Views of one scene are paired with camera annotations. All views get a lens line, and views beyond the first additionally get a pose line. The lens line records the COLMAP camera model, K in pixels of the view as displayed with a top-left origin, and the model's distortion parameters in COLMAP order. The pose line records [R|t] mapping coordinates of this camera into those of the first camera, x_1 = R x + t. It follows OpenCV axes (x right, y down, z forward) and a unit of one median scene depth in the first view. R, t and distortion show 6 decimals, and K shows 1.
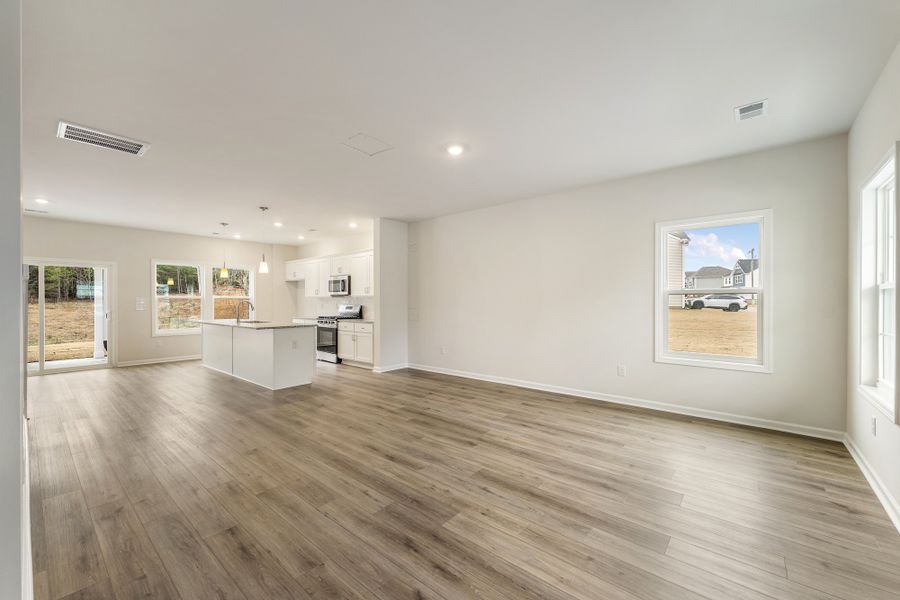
lens RADIAL K [[361.6, 0, 452.0], [0, 361.6, 302.5], [0, 0, 1]] dist [-0.000434, -0.000084]
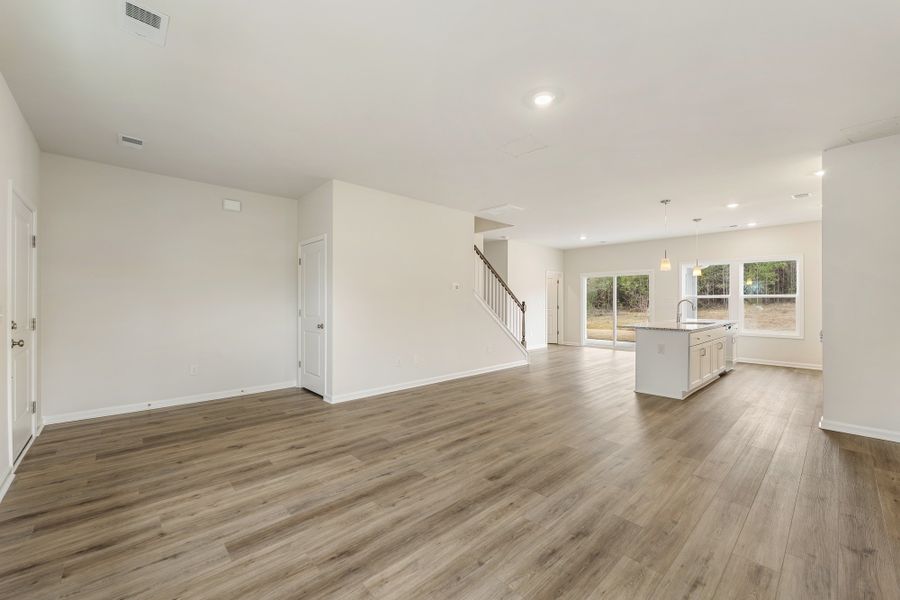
lens RADIAL K [[361.6, 0, 452.0], [0, 361.6, 302.5], [0, 0, 1]] dist [-0.000434, -0.000084]
pose [[-0.130666, 0.005996, -0.991408, 0.961629], [-0.000199, 0.999982, 0.006074, -0.007860], [0.991426, 0.000991, -0.130663, 1.120765]]
